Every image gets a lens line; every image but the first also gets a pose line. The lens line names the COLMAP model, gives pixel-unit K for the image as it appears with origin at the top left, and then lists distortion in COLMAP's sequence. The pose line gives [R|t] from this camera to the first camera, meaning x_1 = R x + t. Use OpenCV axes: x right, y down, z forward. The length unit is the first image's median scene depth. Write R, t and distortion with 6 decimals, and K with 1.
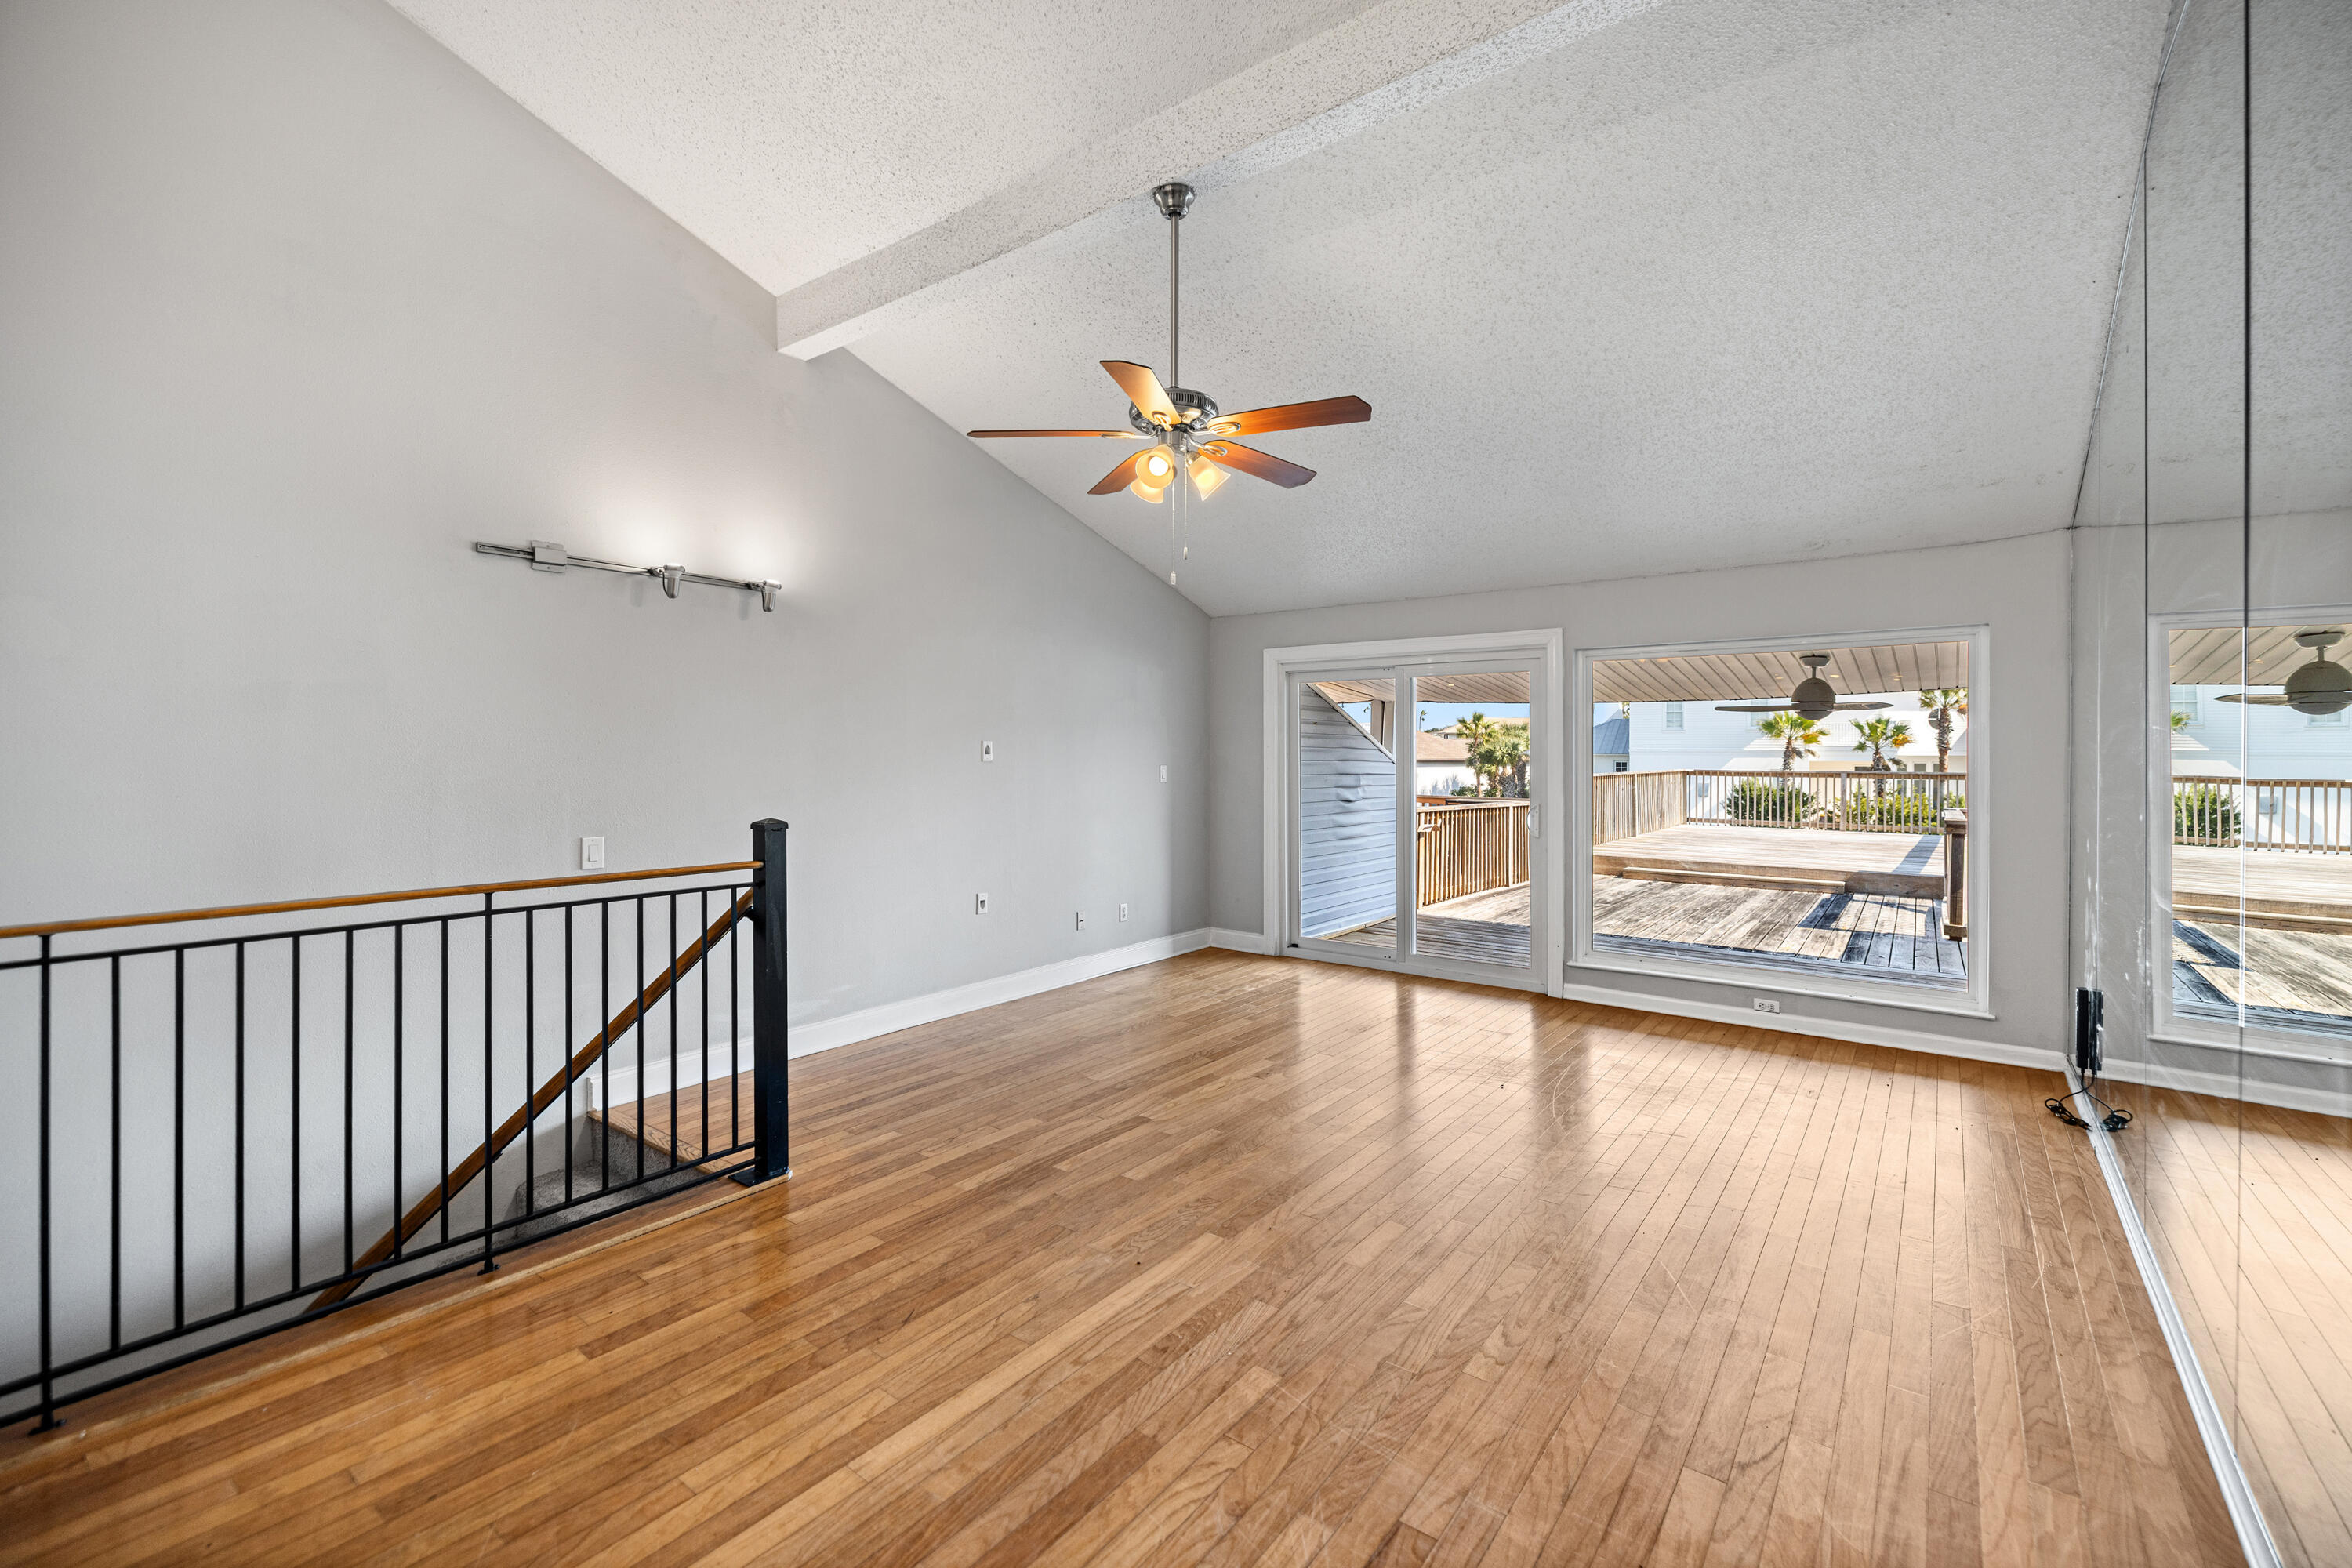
lens RADIAL K [[995.5, 0, 1179.5], [0, 995.5, 769.9], [0, 0, 1]] dist [-0.003857, 0.001738]
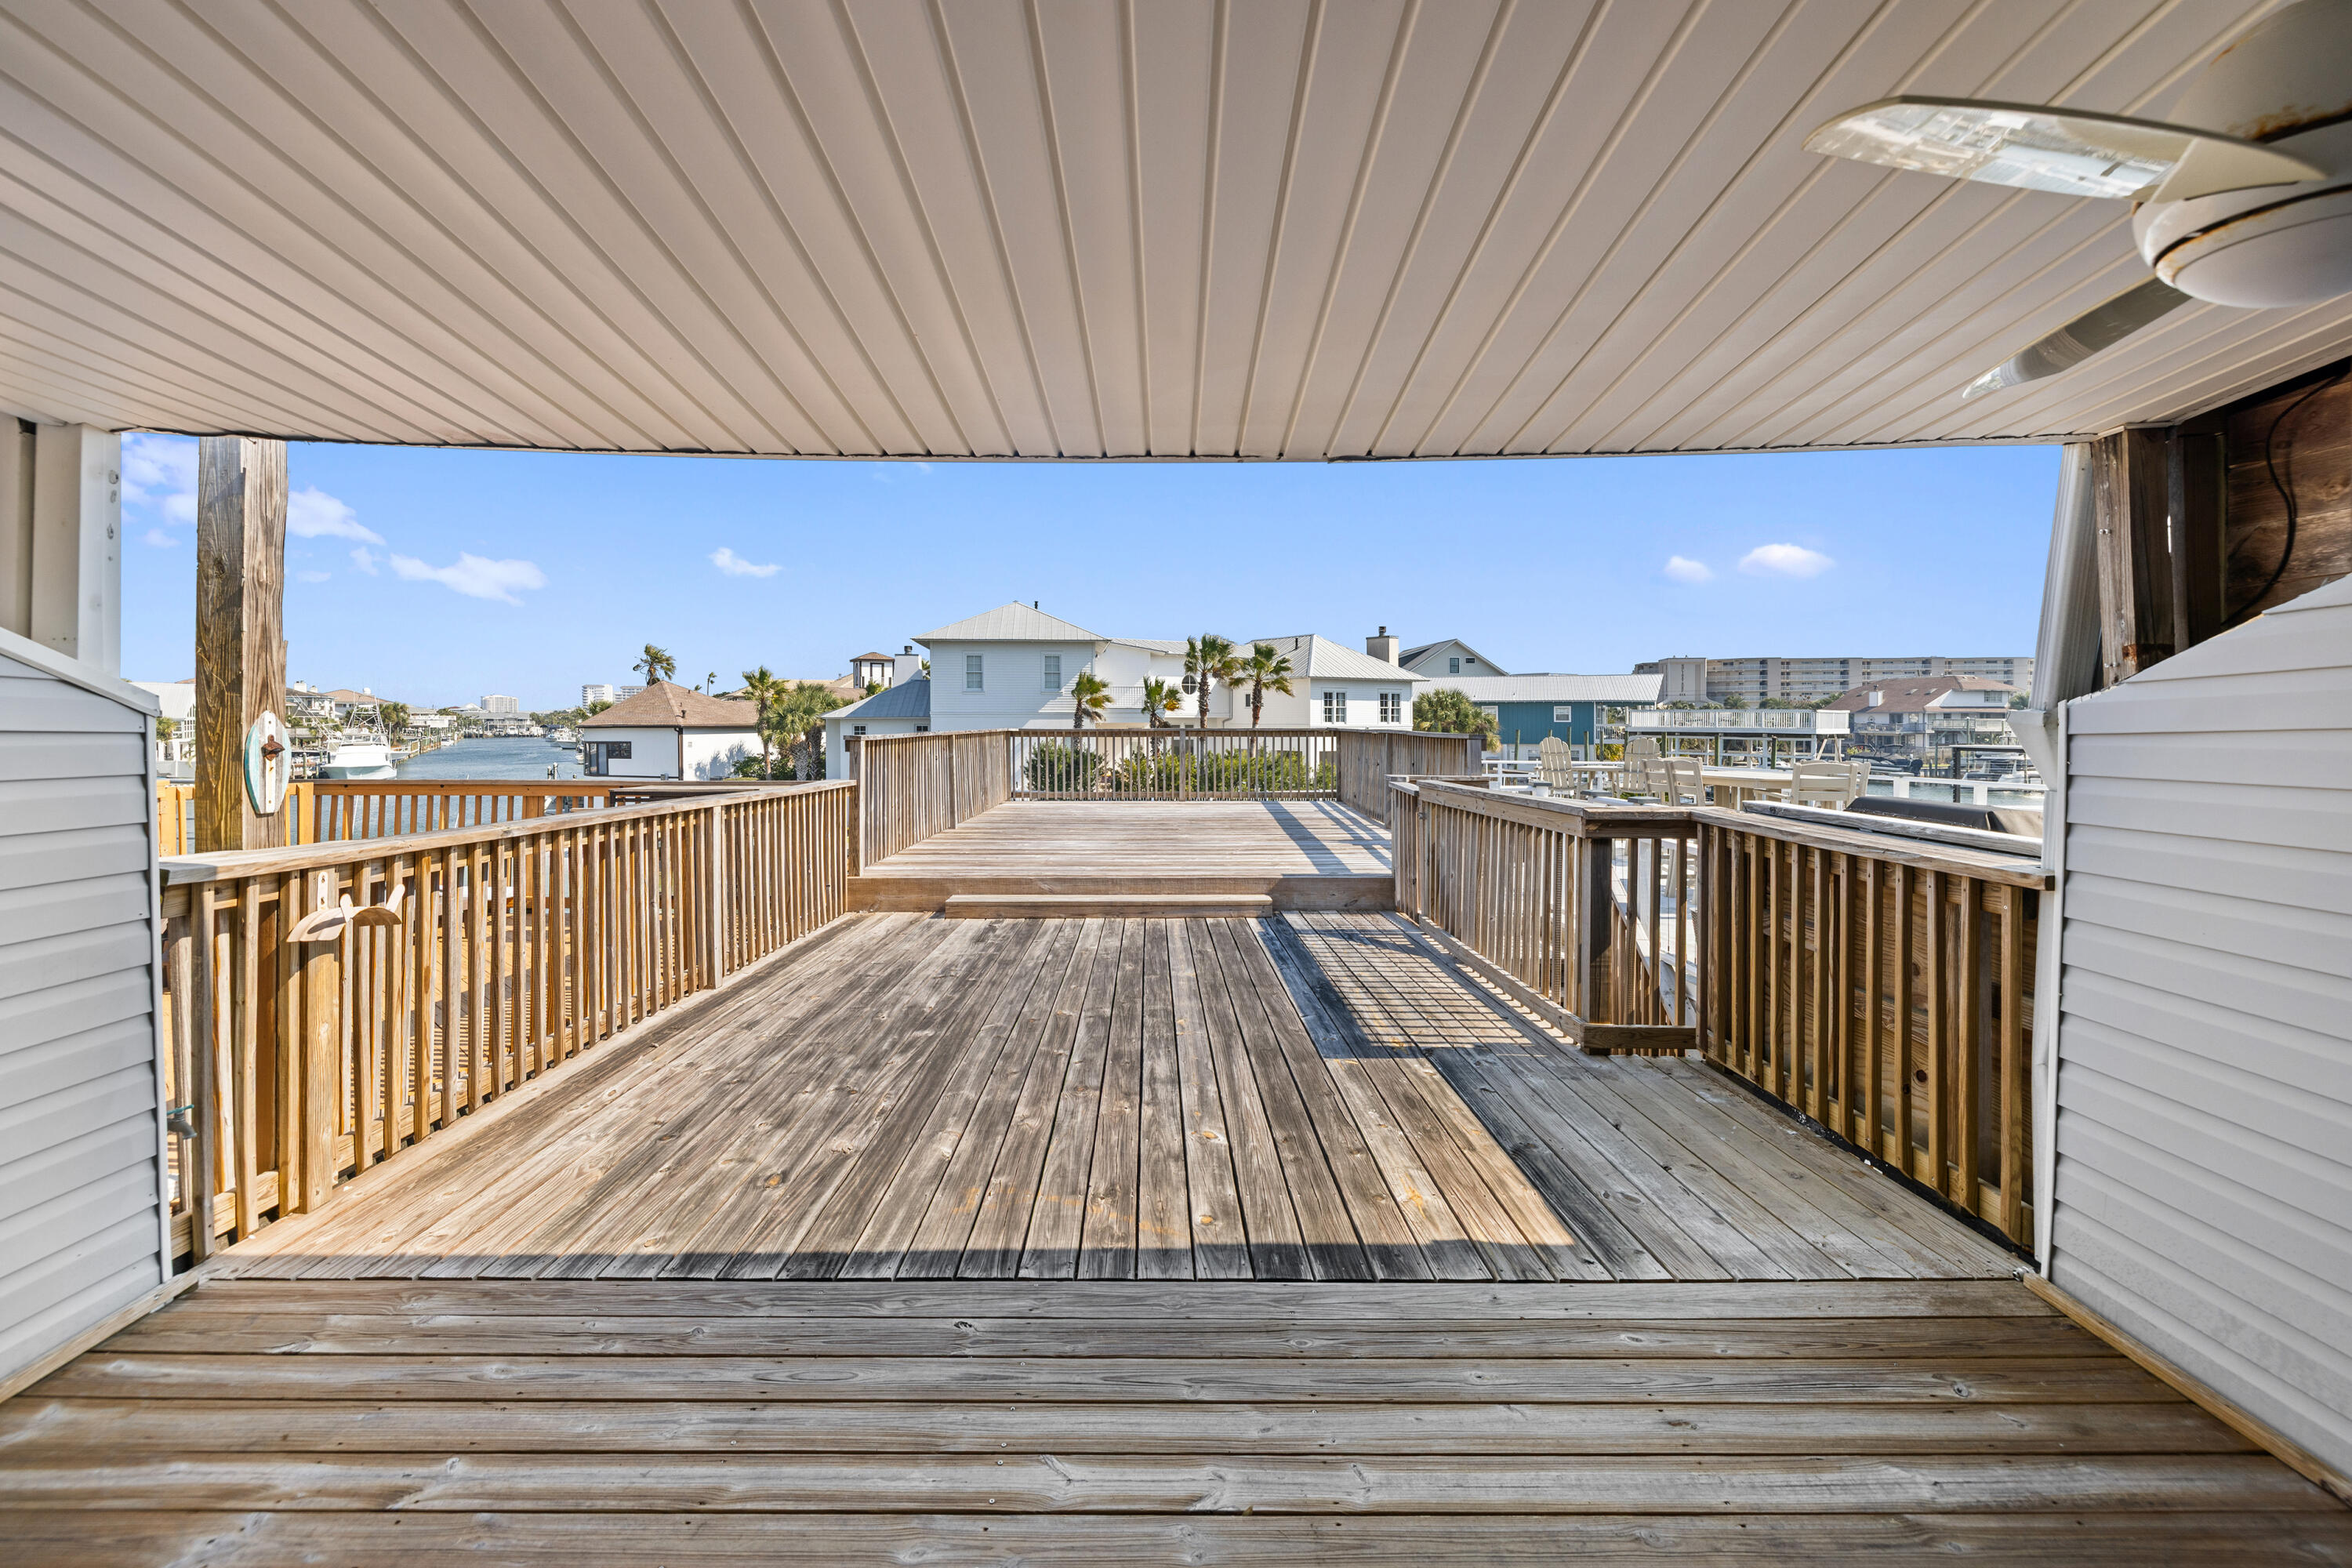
lens RADIAL K [[995.5, 0, 1140.1], [0, 995.5, 729.8], [0, 0, 1]] dist [-0.003857, 0.001738]
pose [[0.804729, -0.009623, 0.593564, 0.616239], [0.014300, 0.999893, -0.003177, 0.017753], [-0.593470, 0.011044, 0.804781, 1.475279]]
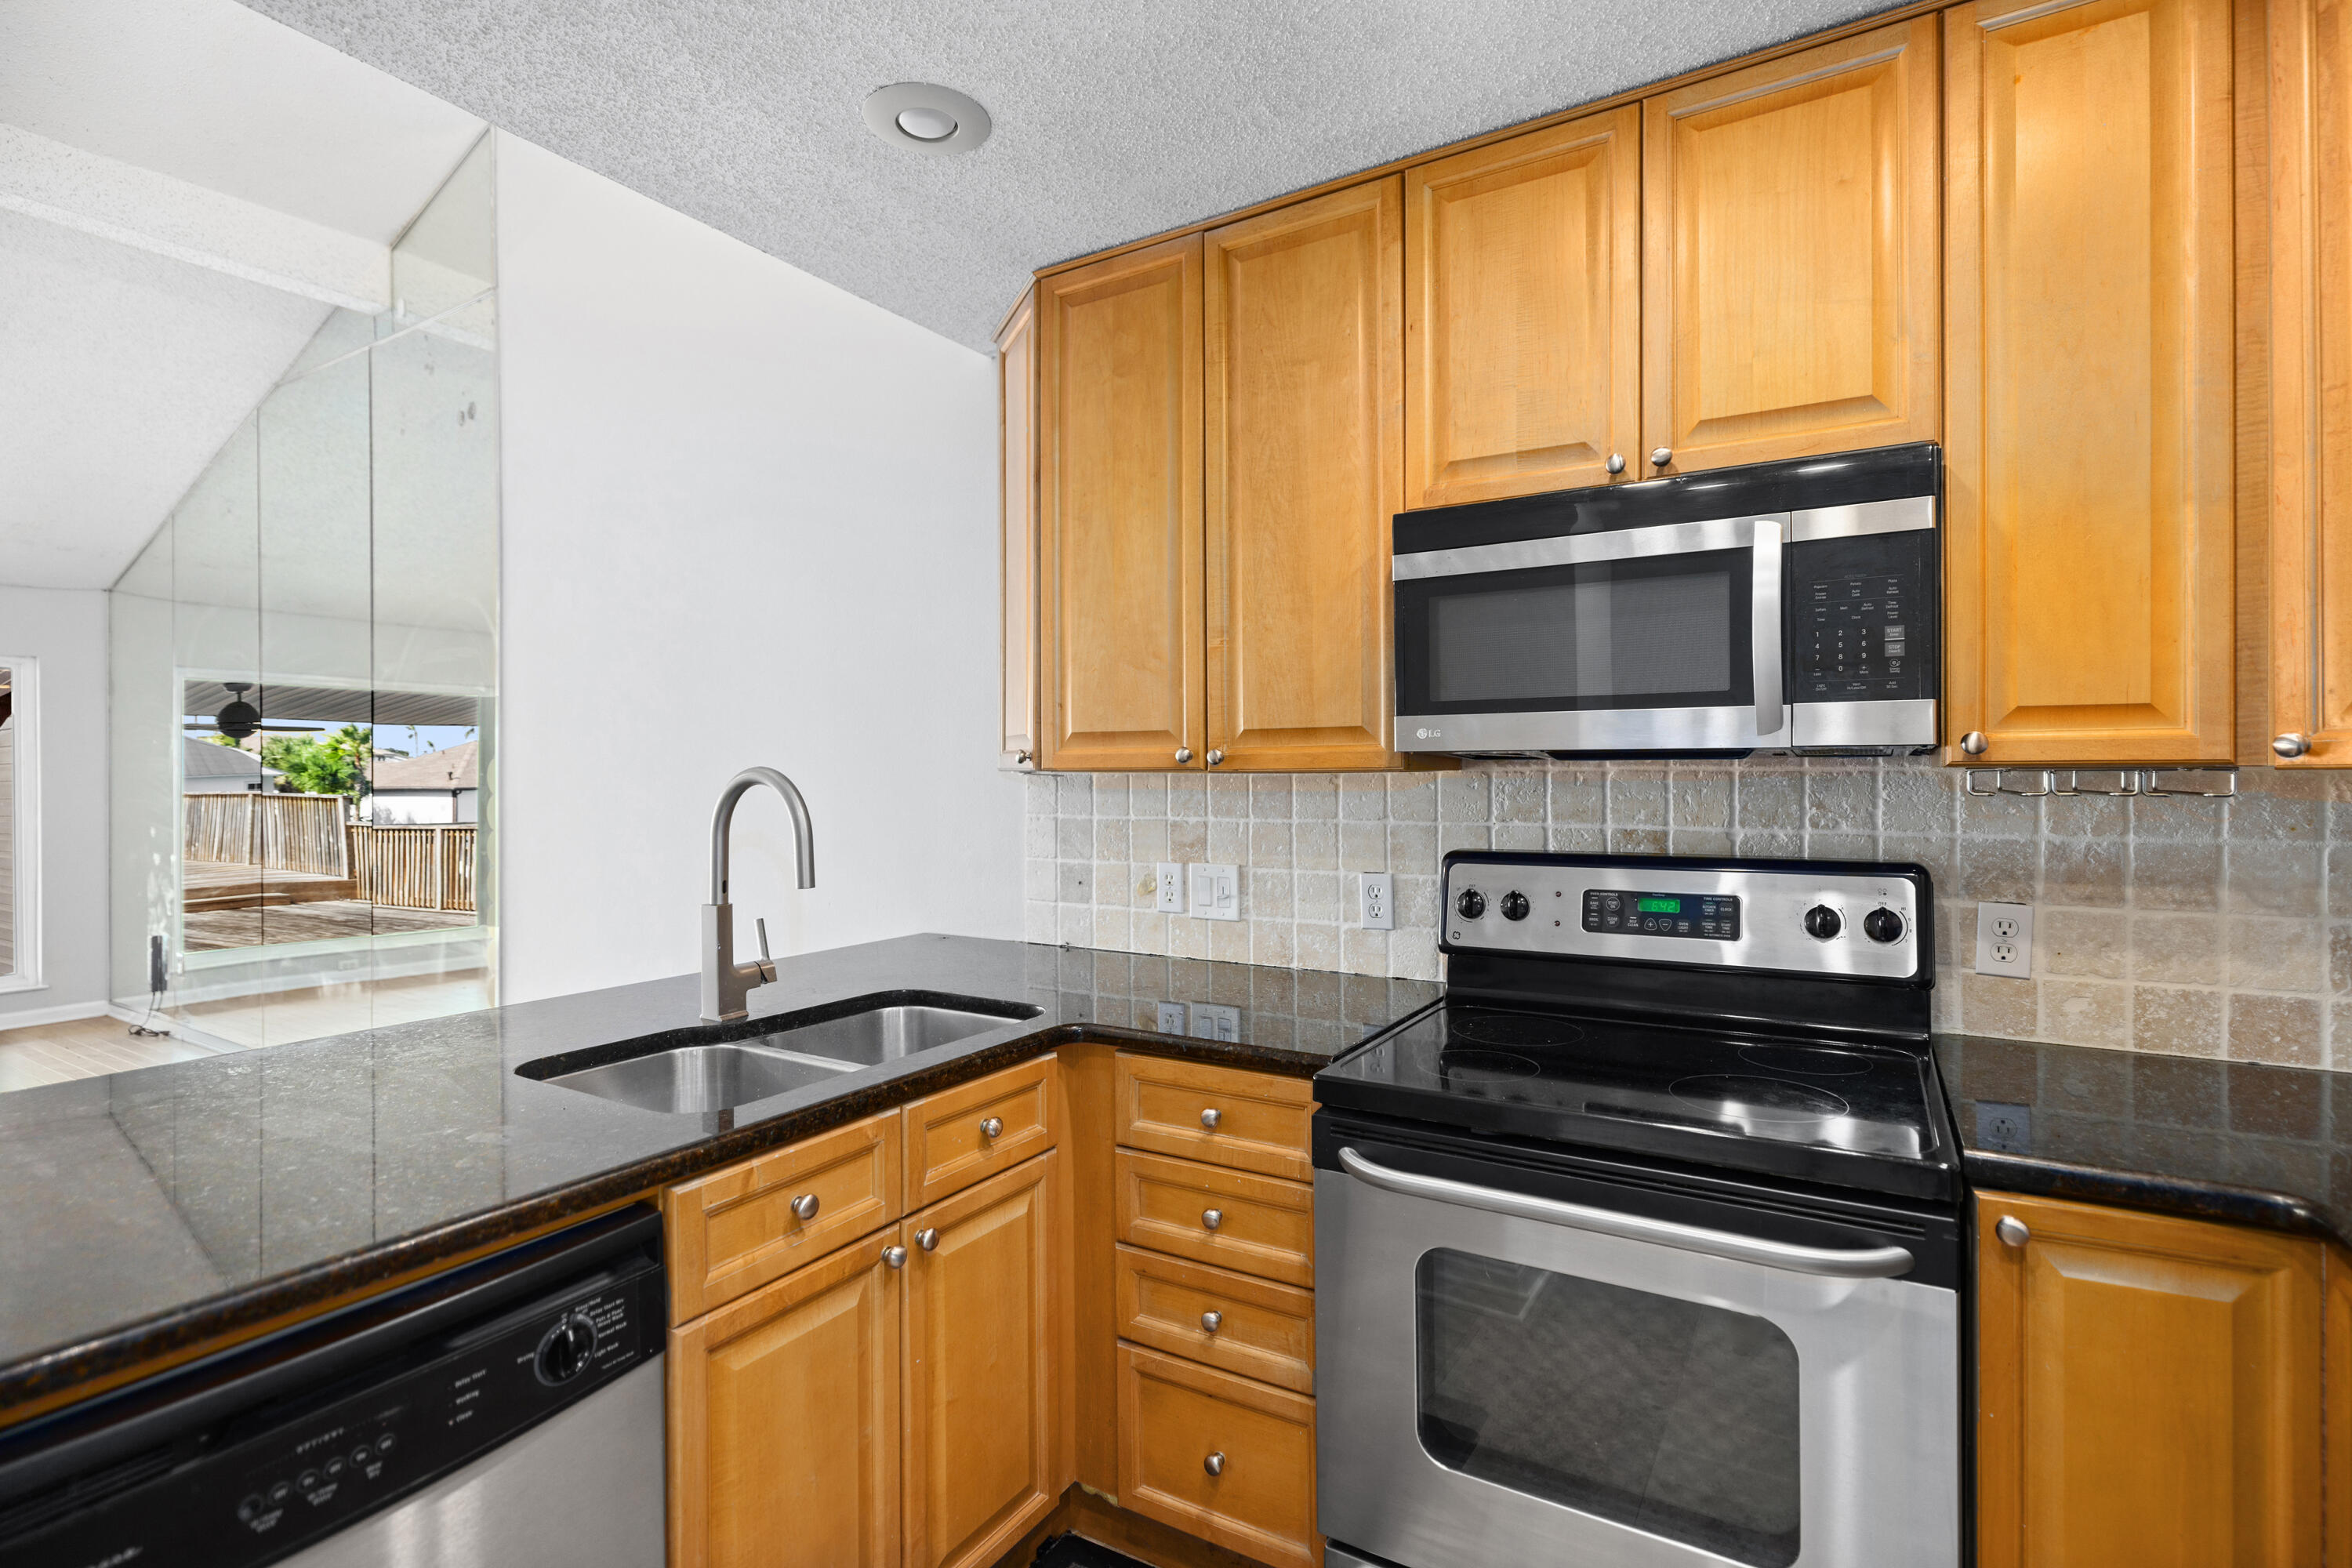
lens RADIAL K [[1116.6, 0, 1194.6], [0, 1116.6, 787.3], [0, 0, 1]] dist [-0.011874, 0.001781]
pose [[-0.116357, -0.012978, 0.993123, -0.693212], [0.020431, 0.999672, 0.015457, 0.019942], [-0.992997, 0.022089, -0.116053, -0.223320]]
